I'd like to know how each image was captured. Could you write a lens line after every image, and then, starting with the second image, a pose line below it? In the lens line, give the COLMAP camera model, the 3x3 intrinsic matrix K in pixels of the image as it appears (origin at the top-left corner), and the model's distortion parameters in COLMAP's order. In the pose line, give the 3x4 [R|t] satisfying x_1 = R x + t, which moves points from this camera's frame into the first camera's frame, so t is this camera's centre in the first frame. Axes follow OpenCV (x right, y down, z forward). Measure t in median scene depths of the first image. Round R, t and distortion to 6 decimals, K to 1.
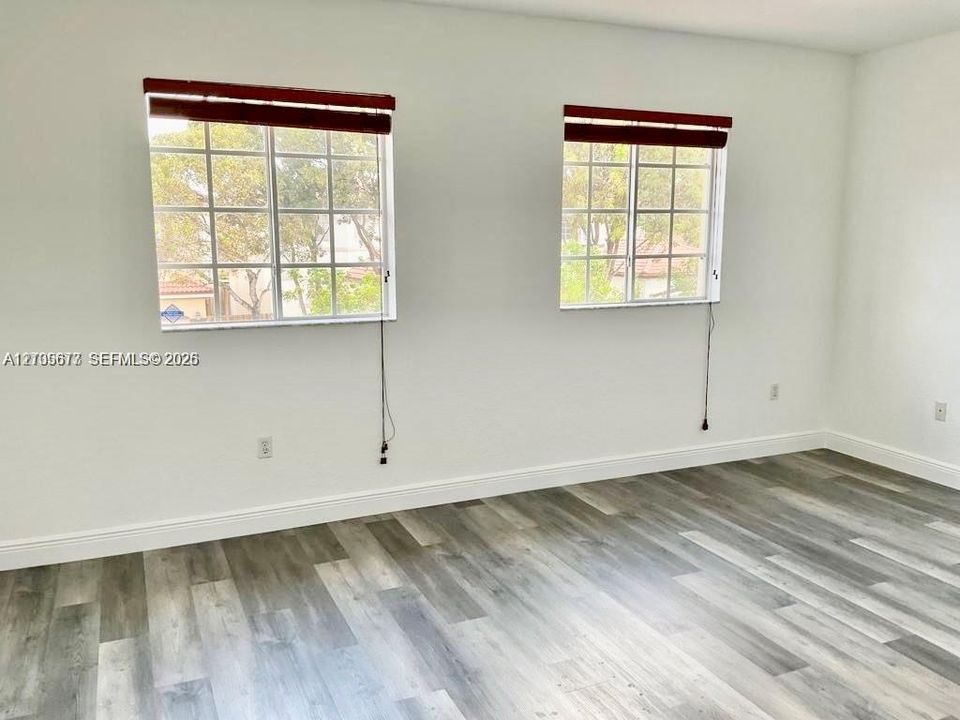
lens RADIAL K [[801.8, 0, 492.9], [0, 801.8, 360.9], [0, 0, 1]] dist [0.032845, -0.000071]
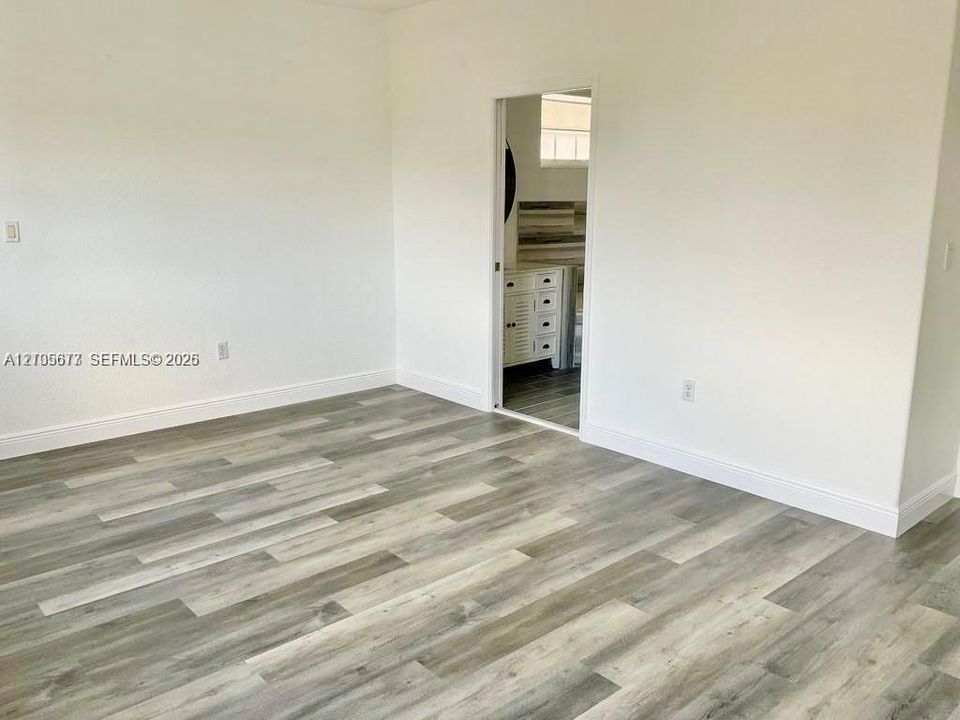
lens RADIAL K [[801.8, 0, 492.9], [0, 801.8, 360.9], [0, 0, 1]] dist [0.032845, -0.000071]
pose [[-0.309138, -0.201243, 0.929481, -0.540392], [0.145114, 0.955928, 0.255233, -0.125434], [-0.939881, 0.213783, -0.266310, 0.879882]]
